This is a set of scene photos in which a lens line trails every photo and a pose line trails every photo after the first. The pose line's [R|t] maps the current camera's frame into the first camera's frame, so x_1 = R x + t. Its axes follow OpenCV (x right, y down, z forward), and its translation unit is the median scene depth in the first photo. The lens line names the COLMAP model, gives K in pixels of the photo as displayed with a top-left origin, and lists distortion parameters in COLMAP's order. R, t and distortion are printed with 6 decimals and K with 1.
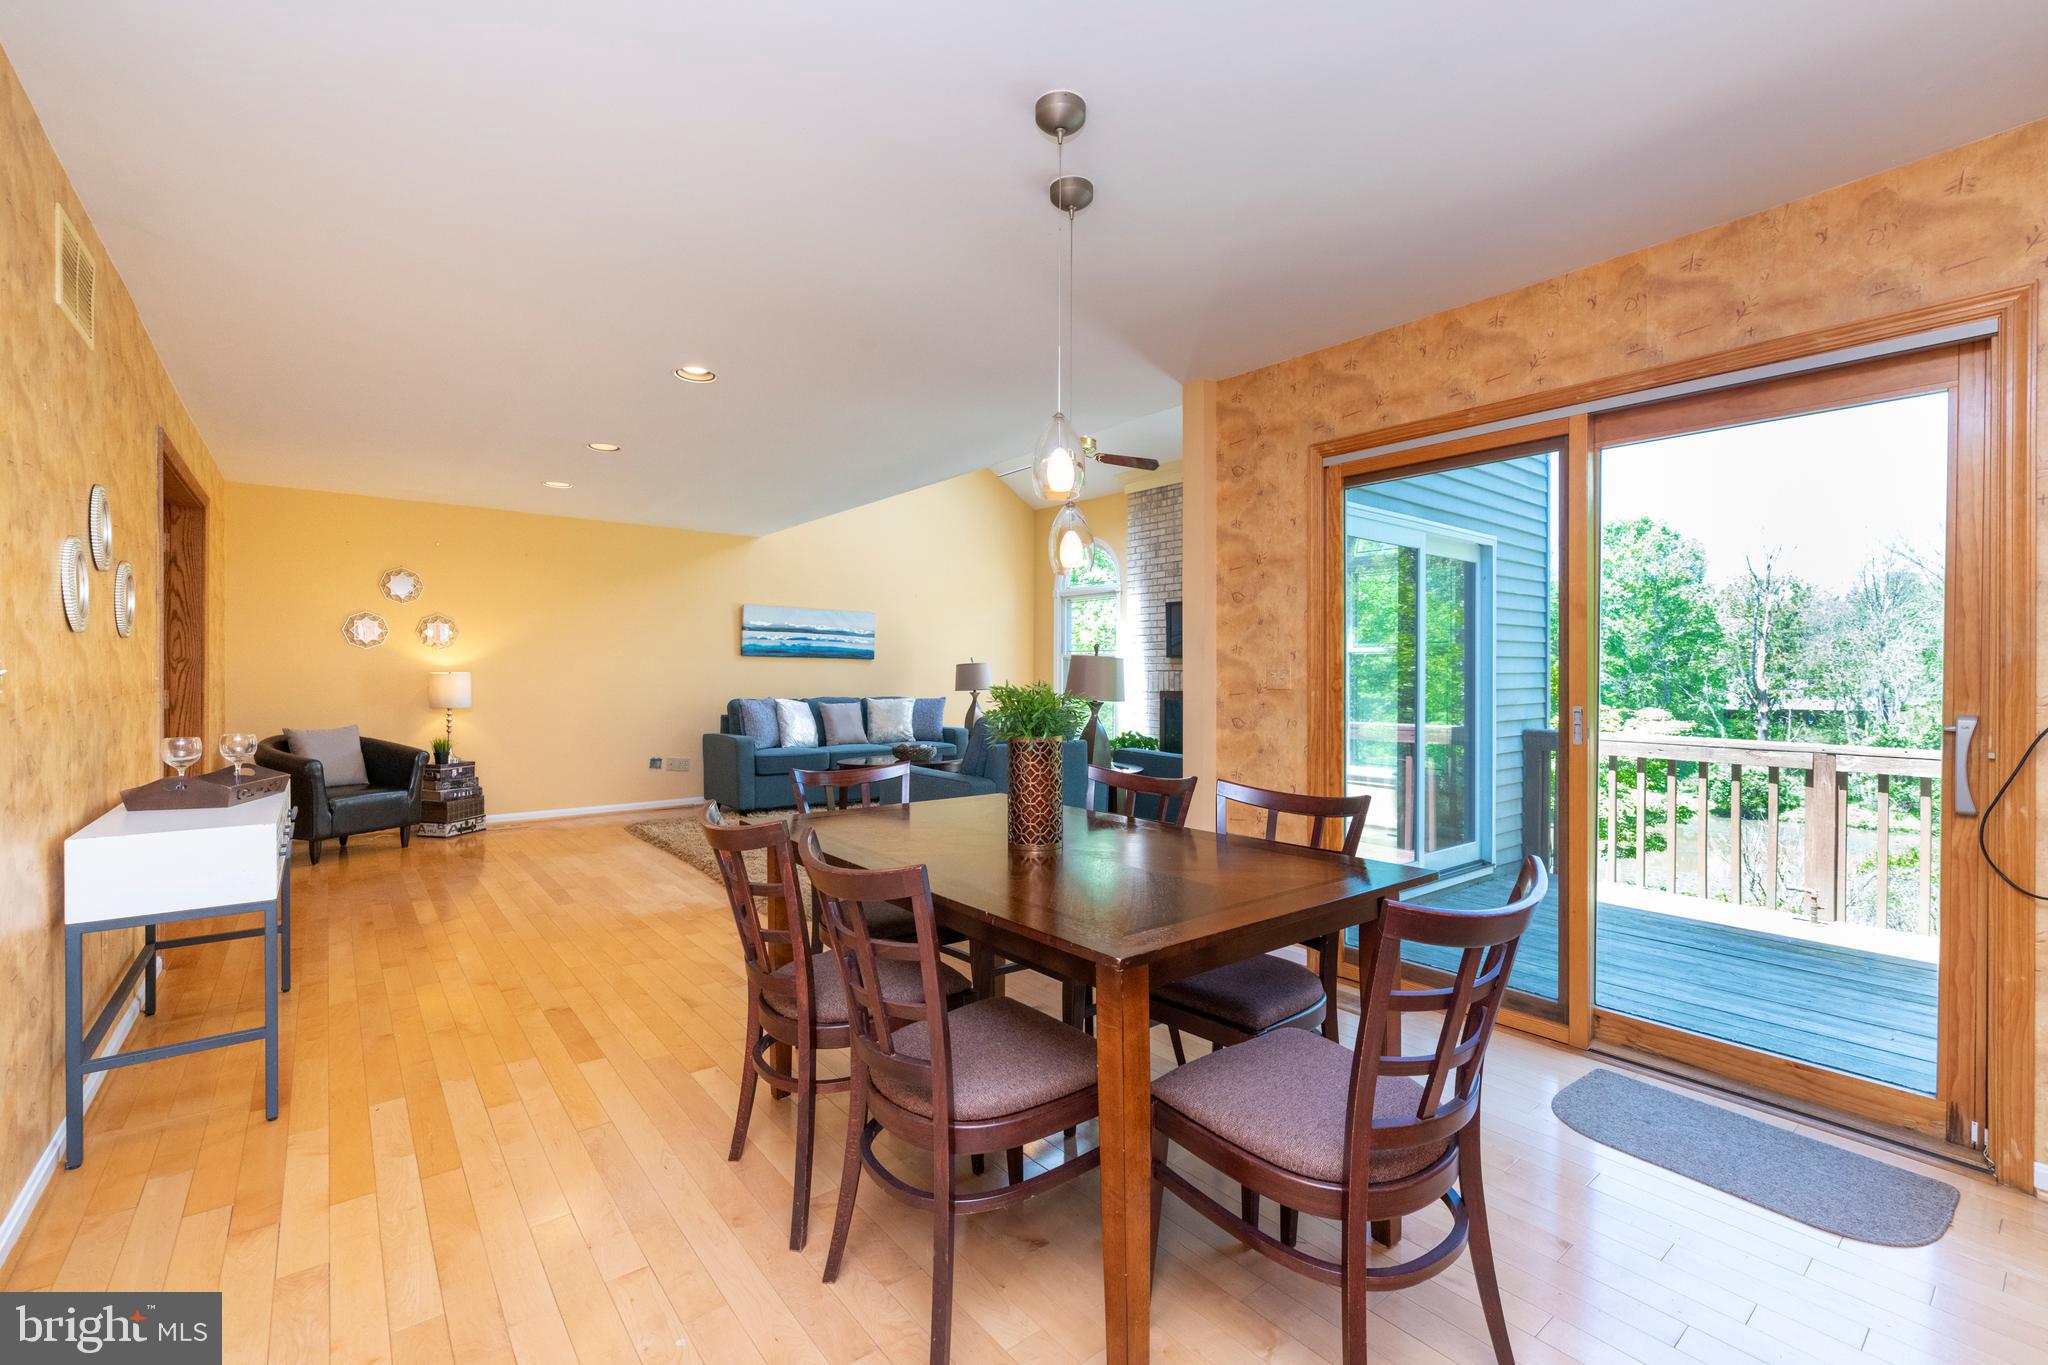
lens RADIAL K [[868.8, 0, 1030.0], [0, 868.8, 676.5], [0, 0, 1]] dist [-0.001864, -0.000236]
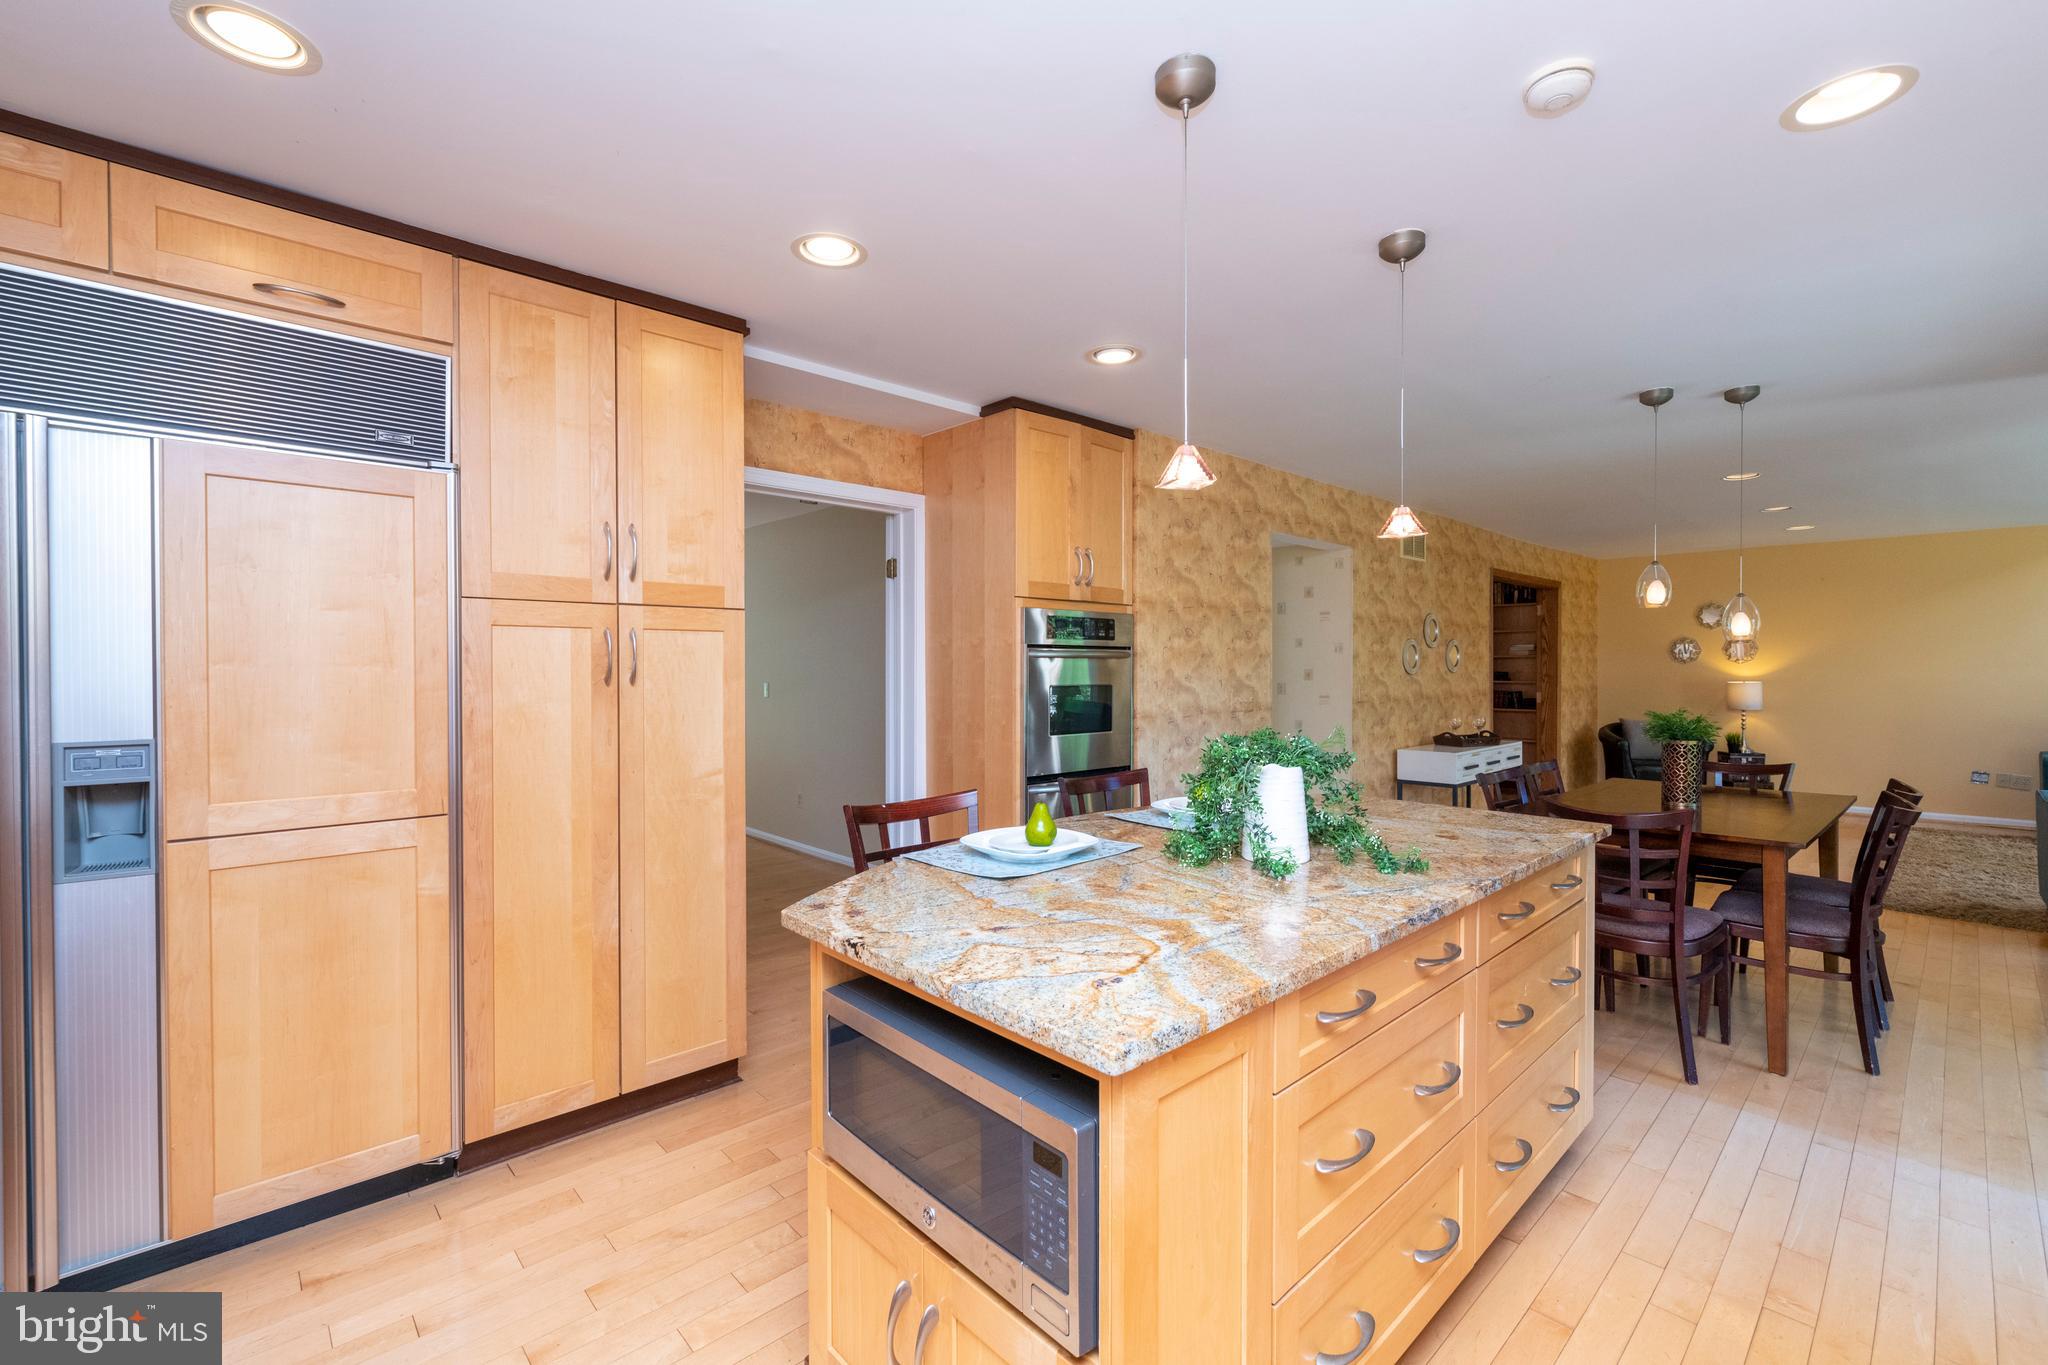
lens RADIAL K [[868.3, 0, 1025.7], [0, 868.3, 676.9], [0, 0, 1]] dist [0.000923, 0.000034]
pose [[0.066911, 0.007567, -0.997730, 0.524167], [0.001877, 0.999969, 0.007710, -0.023435], [0.997757, -0.002389, 0.066895, -0.130084]]
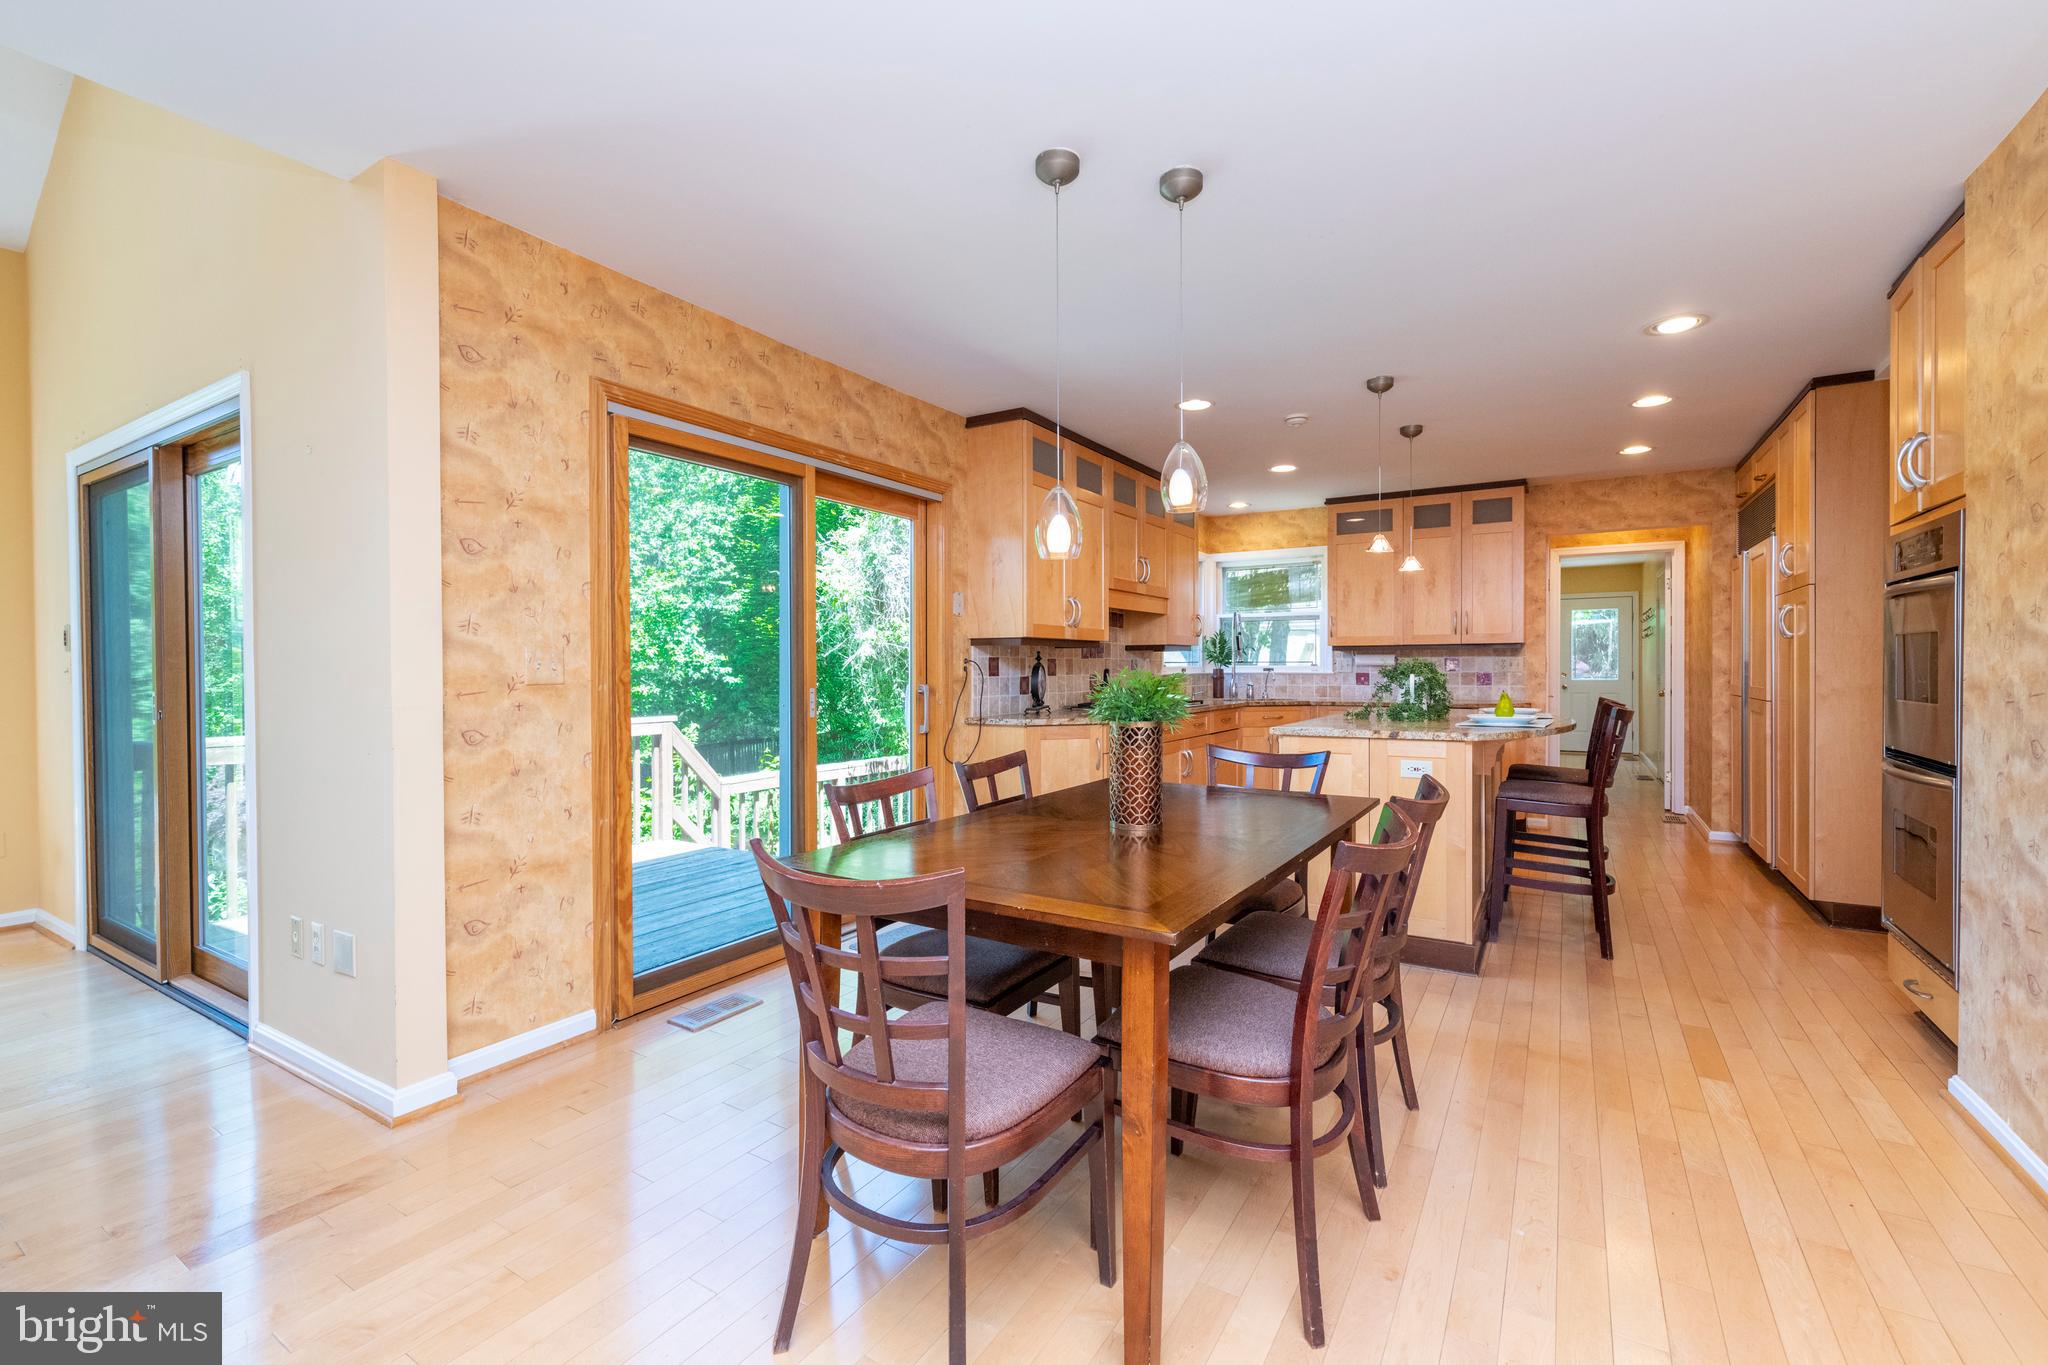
lens RADIAL K [[872.2, 0, 1030.2], [0, 872.2, 677.0], [0, 0, 1]] dist [-0.001876, -0.000644]
pose [[-0.333233, -0.012181, 0.942766, -0.303803], [0.004253, 0.999887, 0.014423, -0.000135], [-0.942835, 0.008815, -0.333143, 0.474849]]
